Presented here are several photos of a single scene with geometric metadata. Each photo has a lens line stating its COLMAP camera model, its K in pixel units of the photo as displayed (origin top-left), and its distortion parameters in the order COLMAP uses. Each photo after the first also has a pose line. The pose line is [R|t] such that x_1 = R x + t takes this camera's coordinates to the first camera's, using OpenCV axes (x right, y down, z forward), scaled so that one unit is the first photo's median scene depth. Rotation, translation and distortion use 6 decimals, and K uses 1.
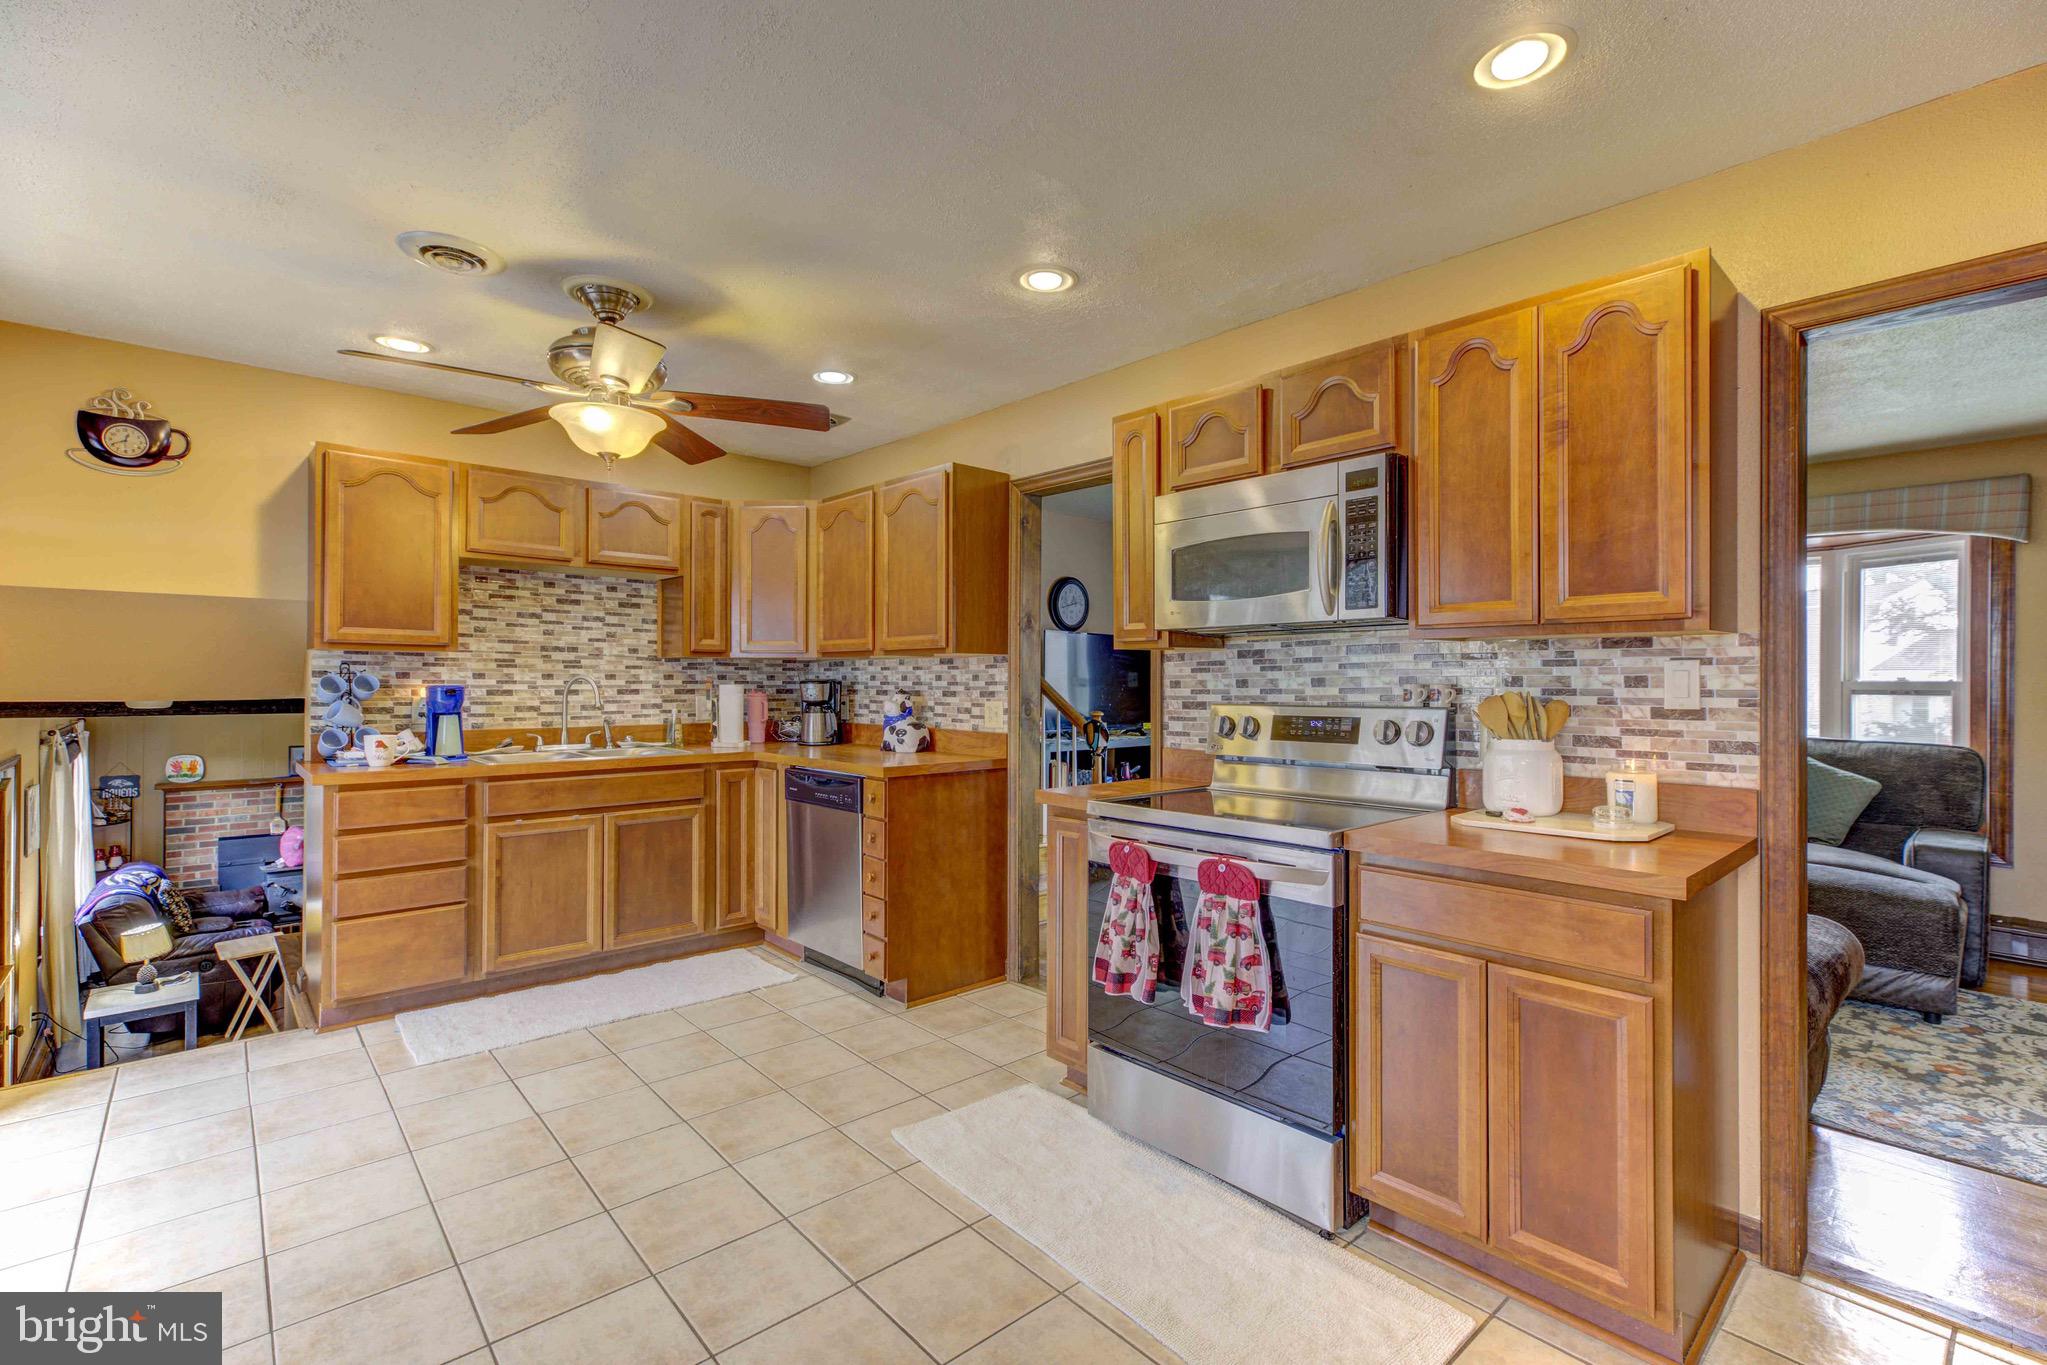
lens RADIAL K [[912.9, 0, 1035.7], [0, 912.9, 677.6], [0, 0, 1]] dist [0.004654, 0.000391]
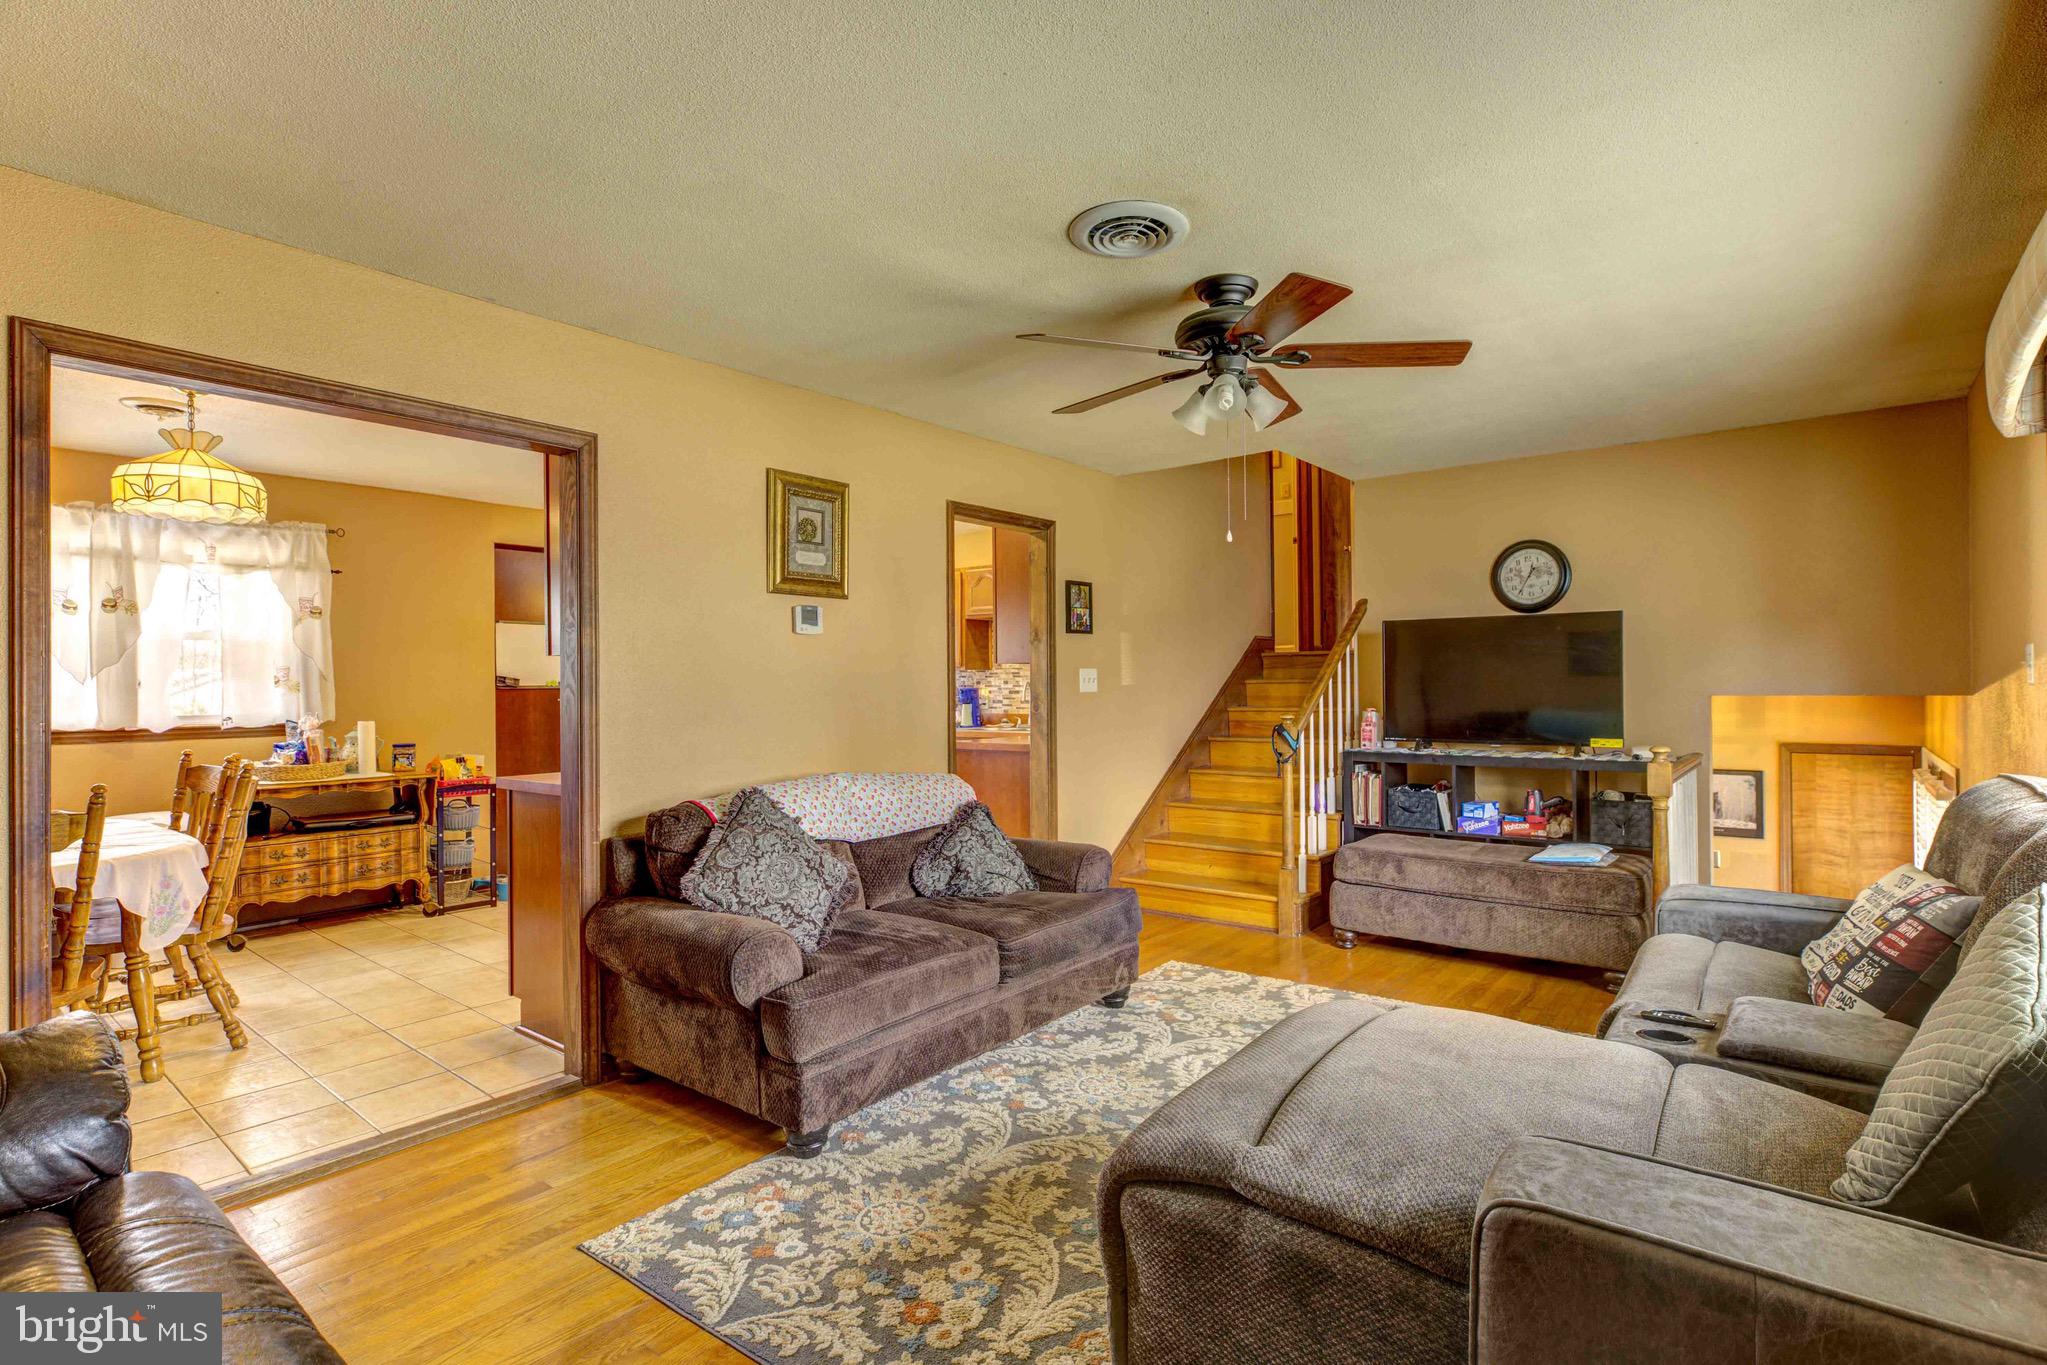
lens RADIAL K [[986.3, 0, 1010.5], [0, 986.3, 680.2], [0, 0, 1]] dist [-0.000979, 0.000275]
pose [[0.144082, -0.011734, -0.989496, 1.395747], [0.014305, 0.999850, -0.009773, 0.014426], [0.989462, -0.012747, 0.144228, 0.819425]]
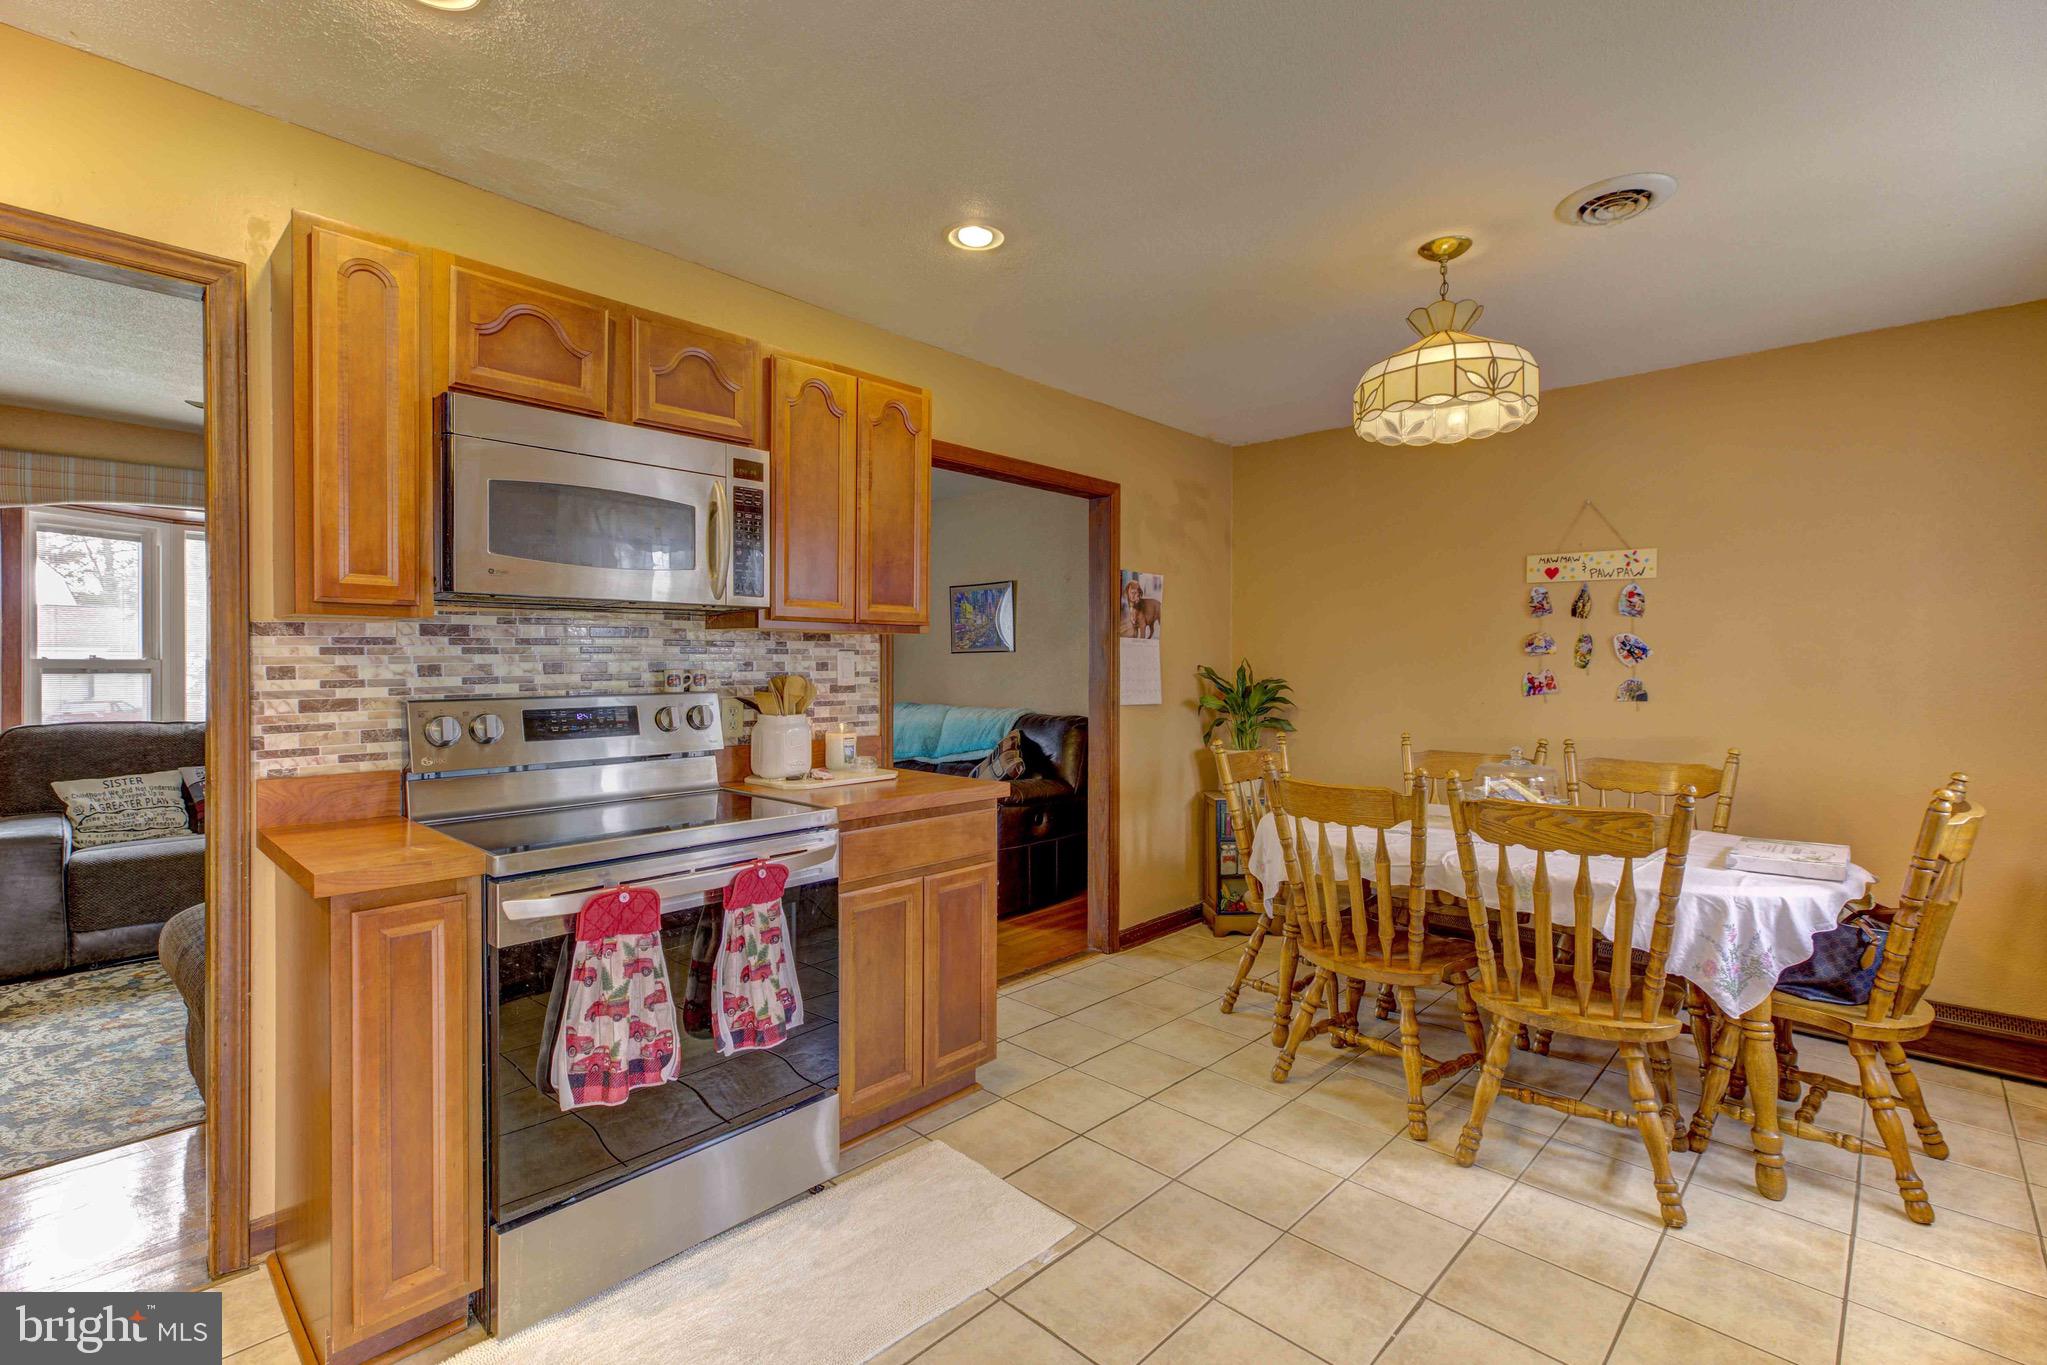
lens RADIAL K [[912.9, 0, 1028.2], [0, 912.9, 671.7], [0, 0, 1]] dist [0.004654, 0.000391]
pose [[-0.073946, -0.012207, 0.997188, -0.434049], [-0.005330, 0.999916, 0.011845, -0.003121], [-0.997248, -0.004439, -0.074004, 0.483899]]
